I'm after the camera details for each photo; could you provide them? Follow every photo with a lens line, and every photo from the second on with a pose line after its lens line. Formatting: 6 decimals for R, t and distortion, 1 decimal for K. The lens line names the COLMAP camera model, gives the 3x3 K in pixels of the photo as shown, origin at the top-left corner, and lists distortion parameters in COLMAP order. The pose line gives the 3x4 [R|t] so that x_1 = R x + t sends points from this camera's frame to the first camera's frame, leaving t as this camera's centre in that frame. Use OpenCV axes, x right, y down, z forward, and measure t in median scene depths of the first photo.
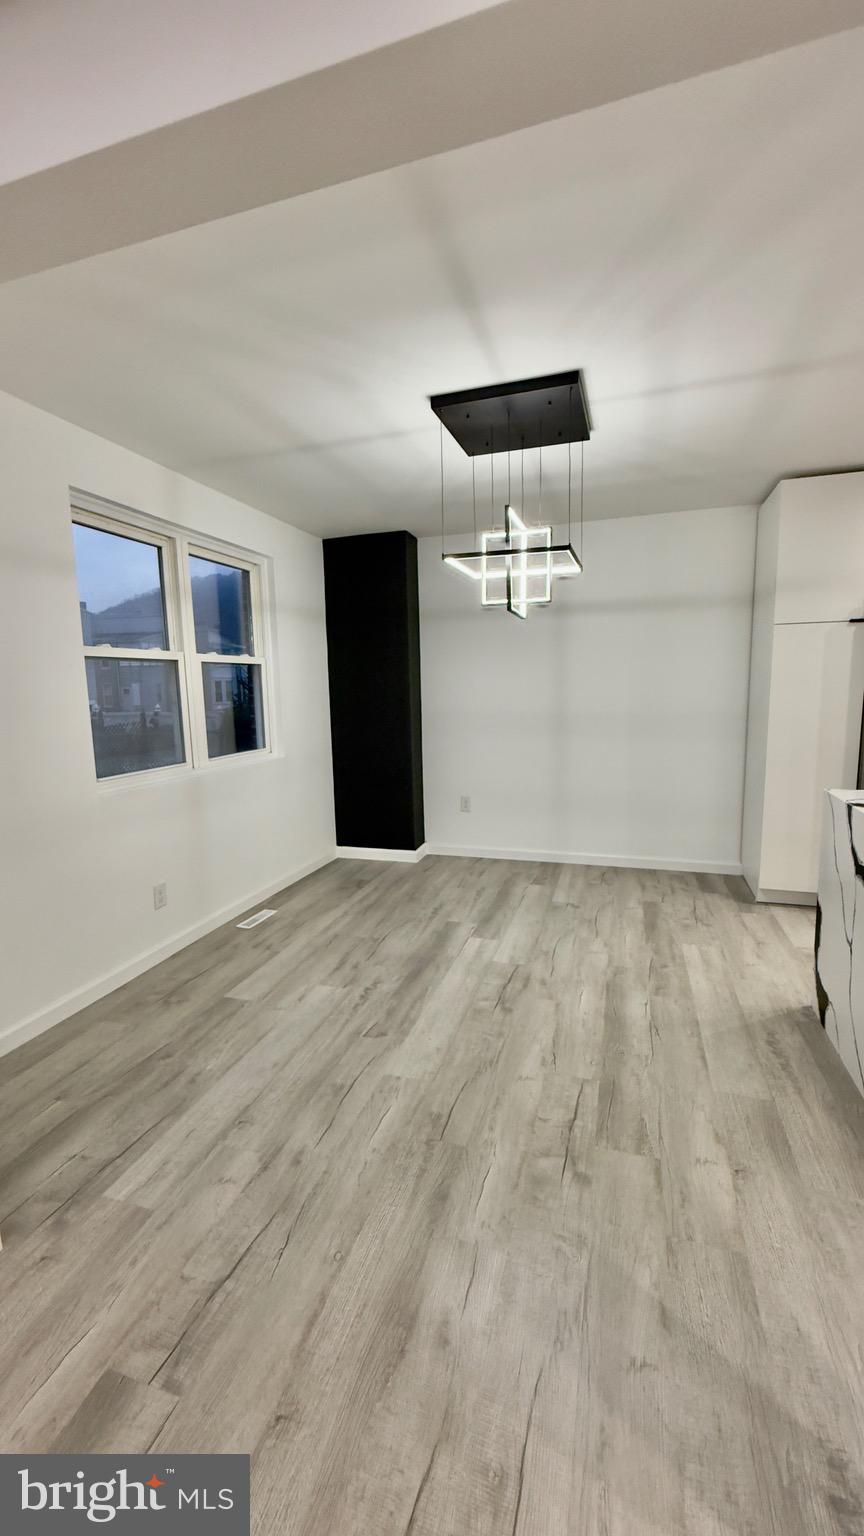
lens RADIAL K [[610.7, 0, 435.0], [0, 610.7, 771.0], [0, 0, 1]] dist [-0.000781, -0.000205]
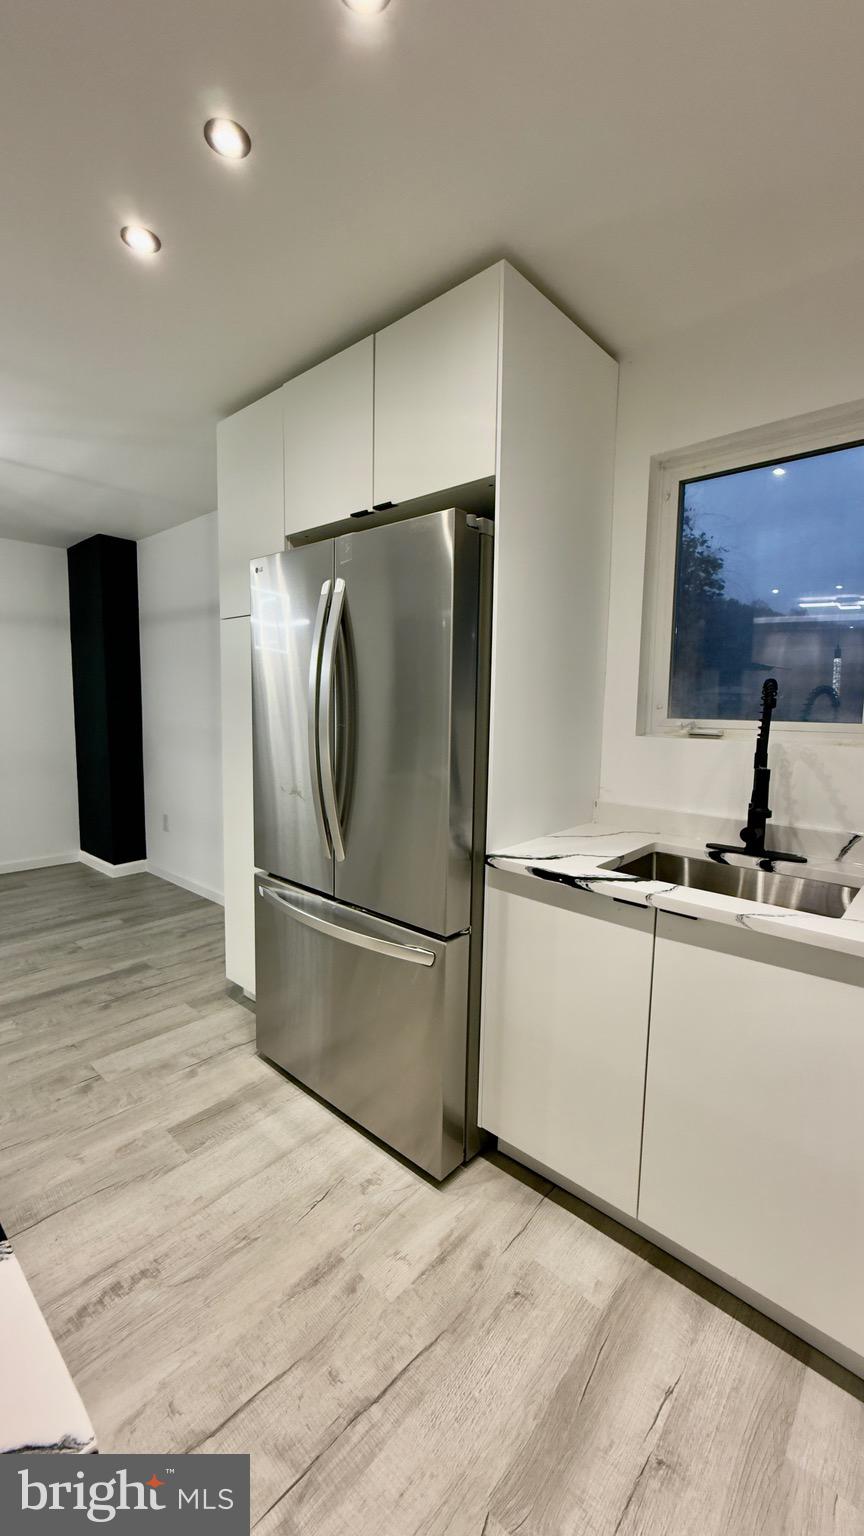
lens RADIAL K [[610.7, 0, 430.9], [0, 610.7, 762.7], [0, 0, 1]] dist [-0.000781, -0.000205]
pose [[0.909575, 0.077485, -0.408252, 1.292714], [-0.091874, 0.995647, -0.015723, -0.094736], [0.405256, 0.051809, 0.912734, 0.520000]]
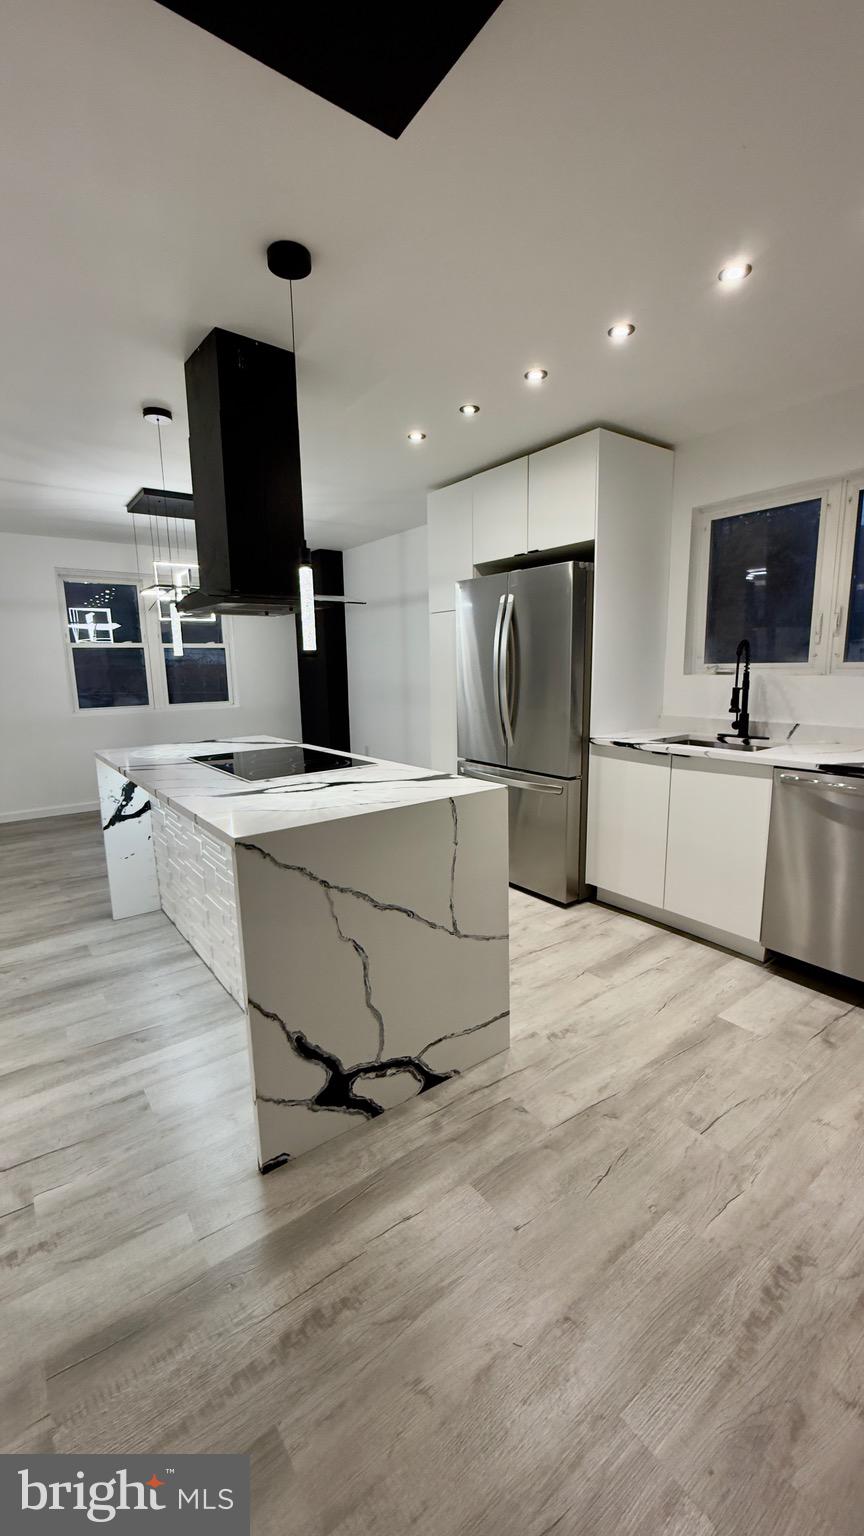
lens RADIAL K [[610.7, 0, 430.5], [0, 610.7, 768.9], [0, 0, 1]] dist [-0.000781, -0.000205]
pose [[0.814064, 0.105787, -0.571059, 1.512490], [-0.078927, 0.994300, 0.071679, -0.023881], [0.575387, -0.013279, 0.817774, 0.004132]]
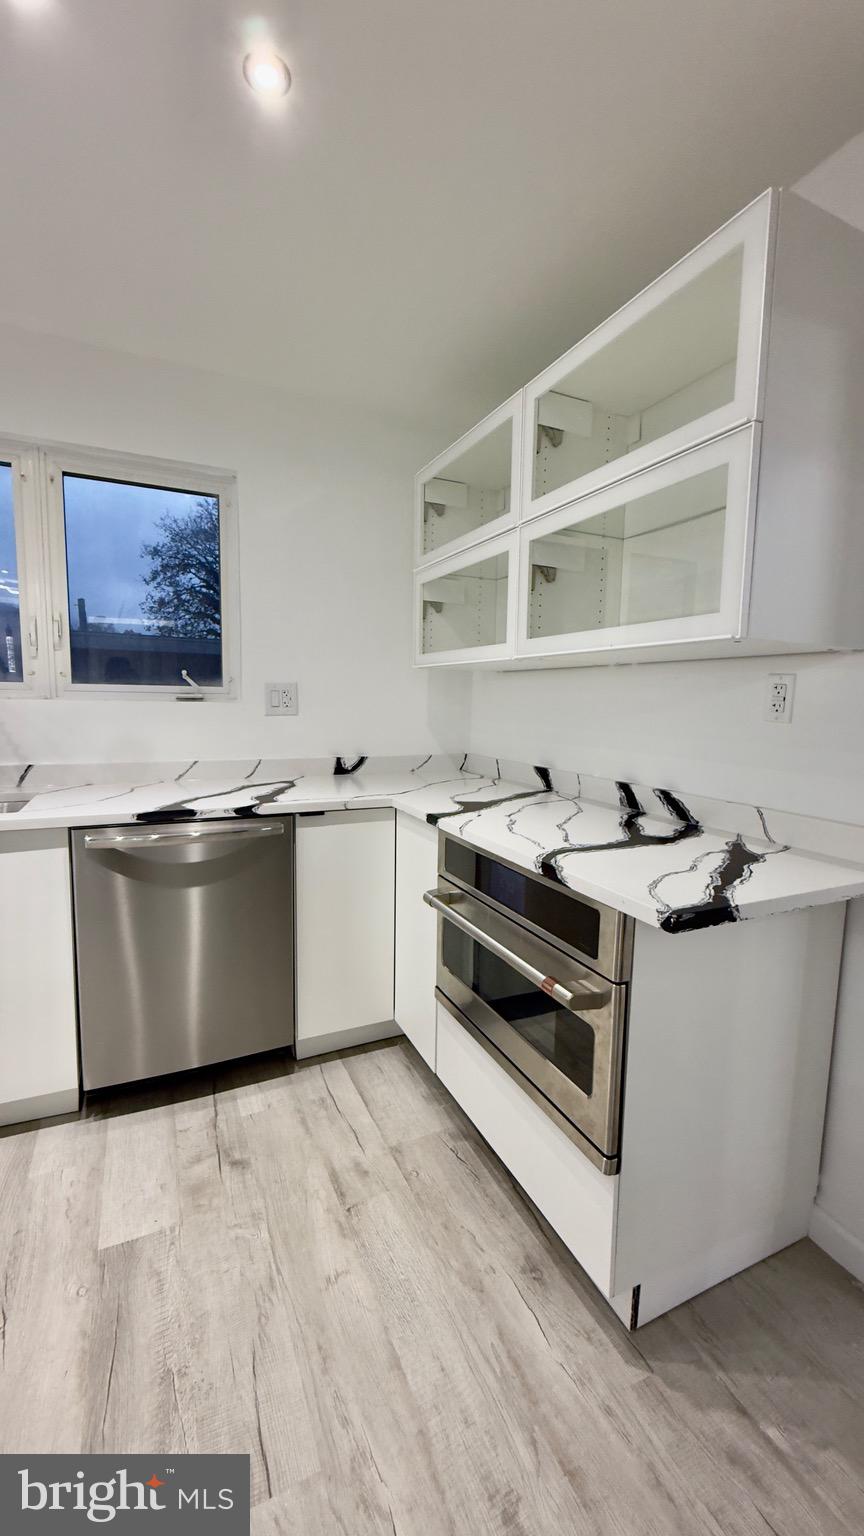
lens RADIAL K [[610.7, 0, 434.6], [0, 610.7, 763.5], [0, 0, 1]] dist [-0.000781, -0.000205]
pose [[0.735372, -0.037923, 0.676602, 1.283388], [0.061303, 0.998062, -0.010687, -0.037759], [-0.674886, 0.049336, 0.736271, 0.309853]]
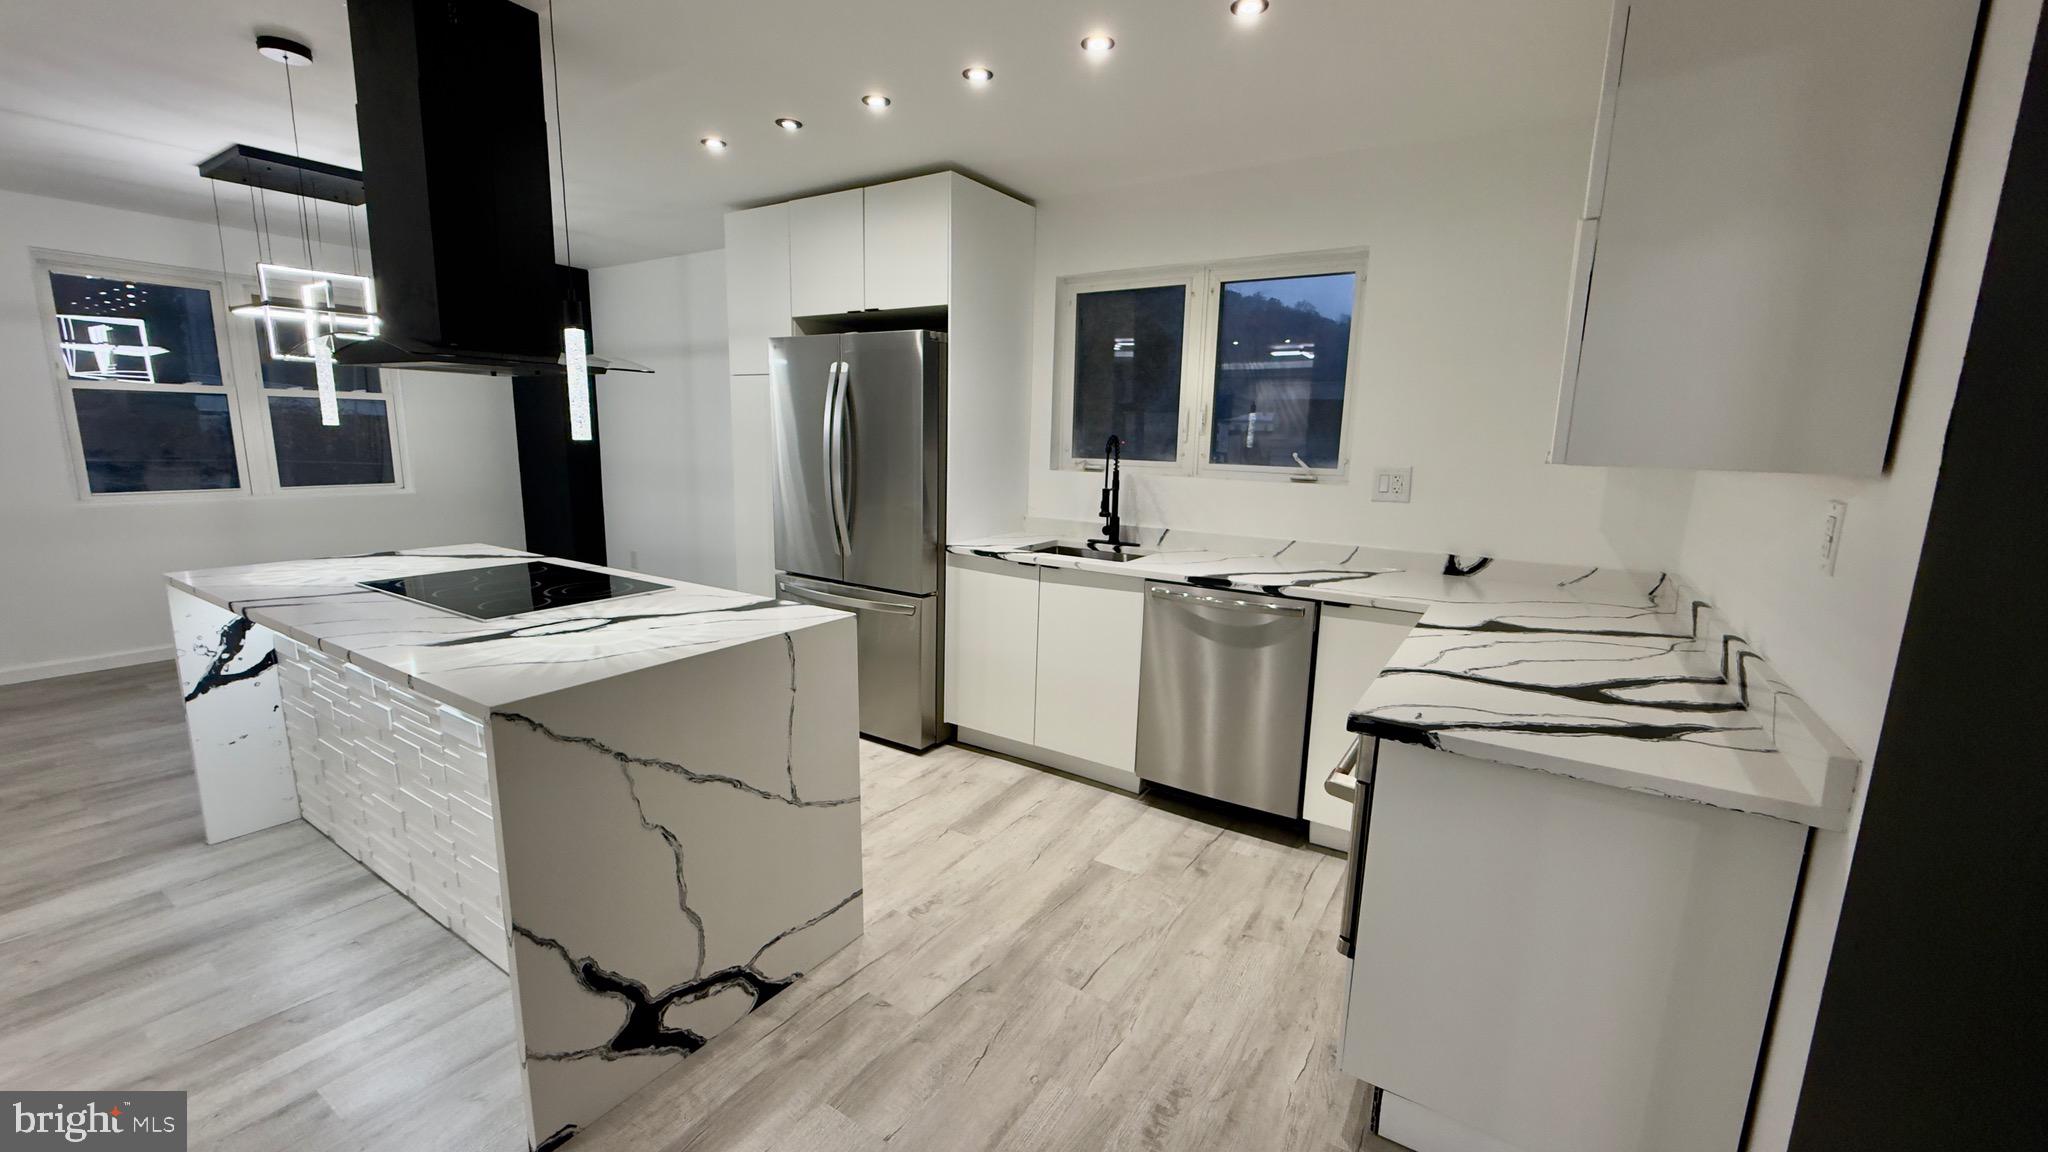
lens RADIAL K [[814.2, 0, 1015.3], [0, 814.2, 574.8], [0, 0, 1]] dist [-0.000781, -0.000205]
pose [[0.962884, 0.089458, -0.254659, 1.520207], [-0.079910, 0.995664, 0.047616, -0.045151], [0.257814, -0.025499, 0.965858, -0.065829]]
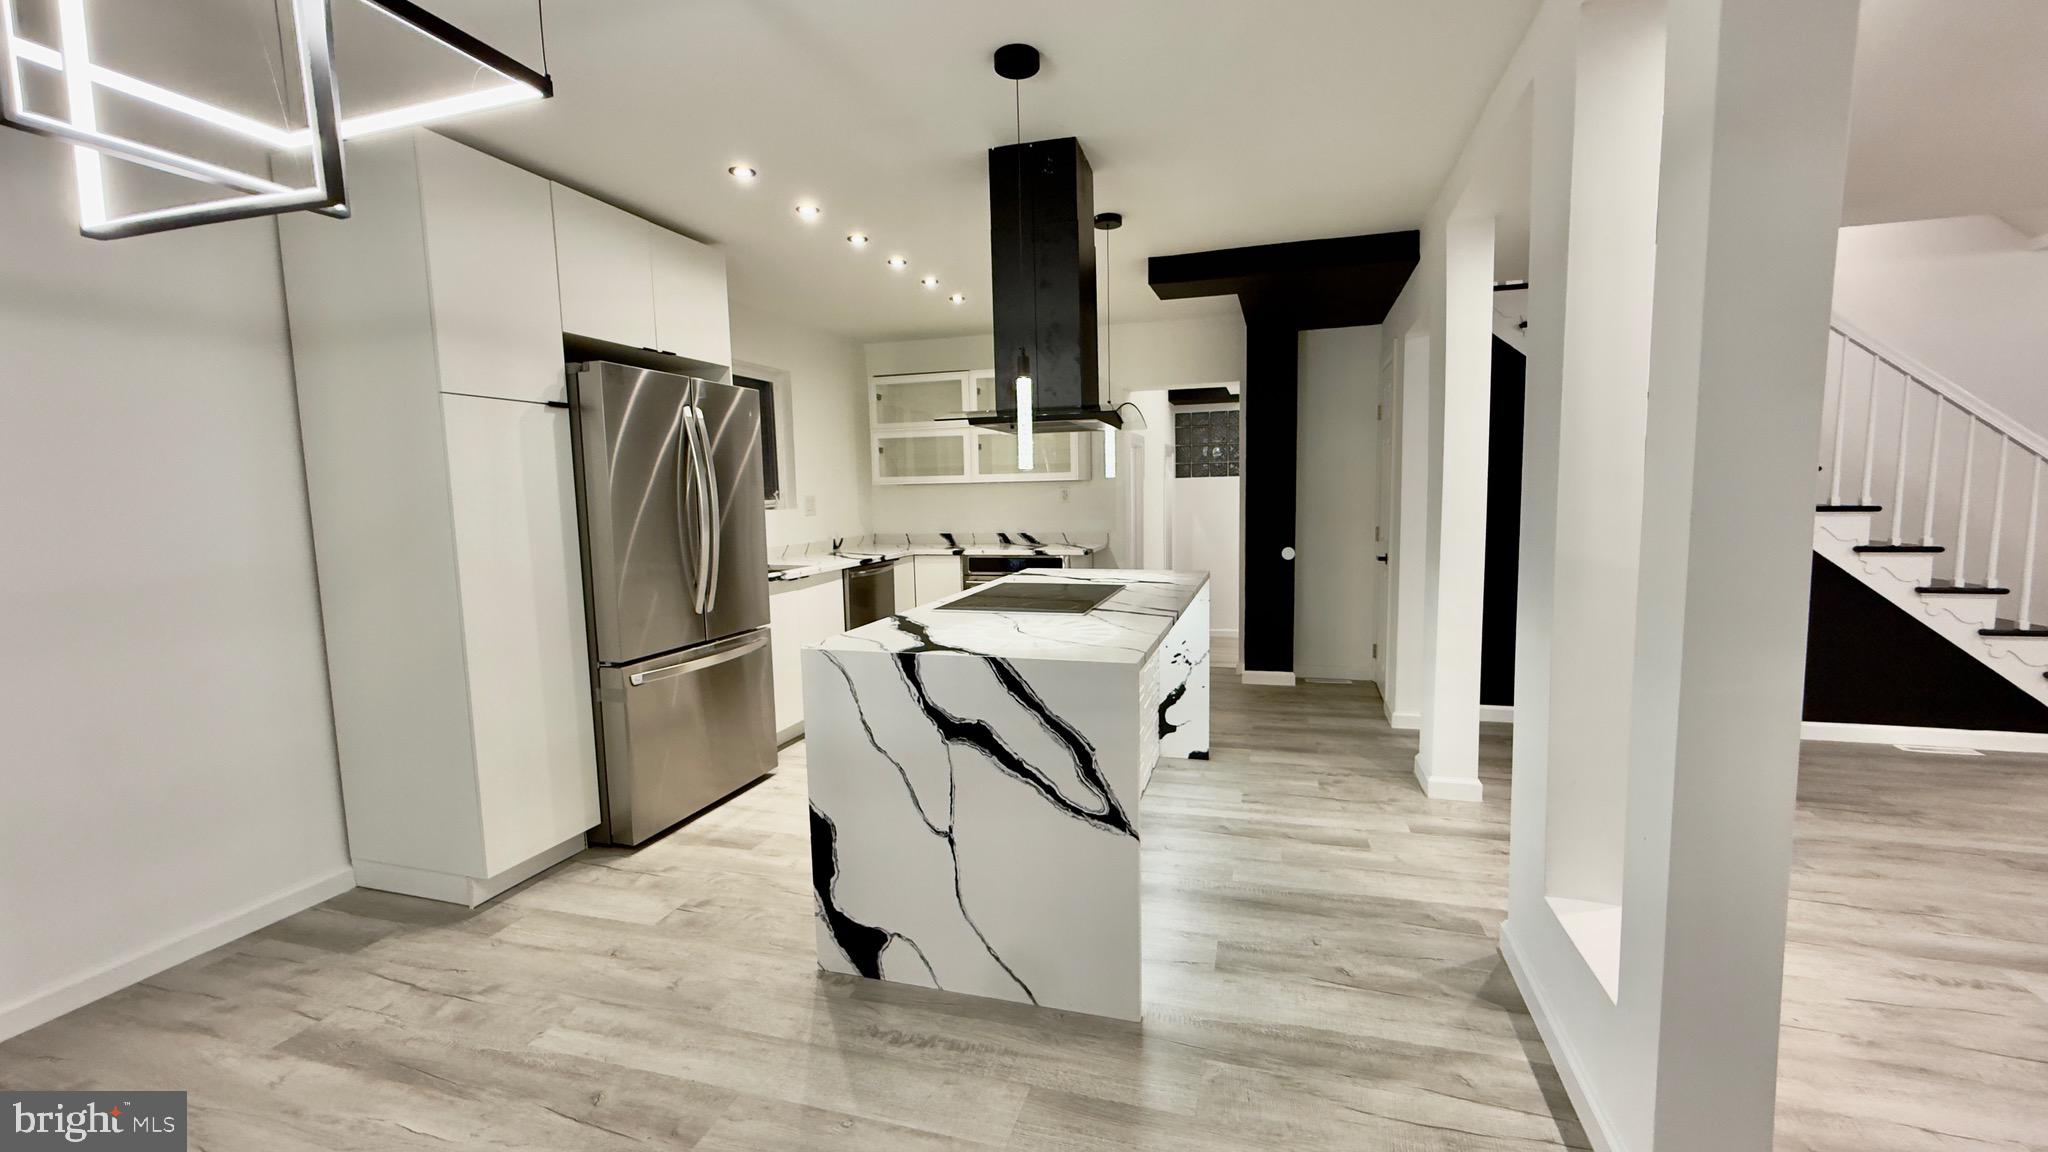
lens RADIAL K [[814.2, 0, 1023.7], [0, 814.2, 580.8], [0, 0, 1]] dist [-0.000781, -0.000205]
pose [[-0.004395, -0.089674, 0.995961, -0.204805], [0.162255, 0.982709, 0.089197, -0.068004], [-0.986739, 0.161992, 0.010231, 0.603962]]
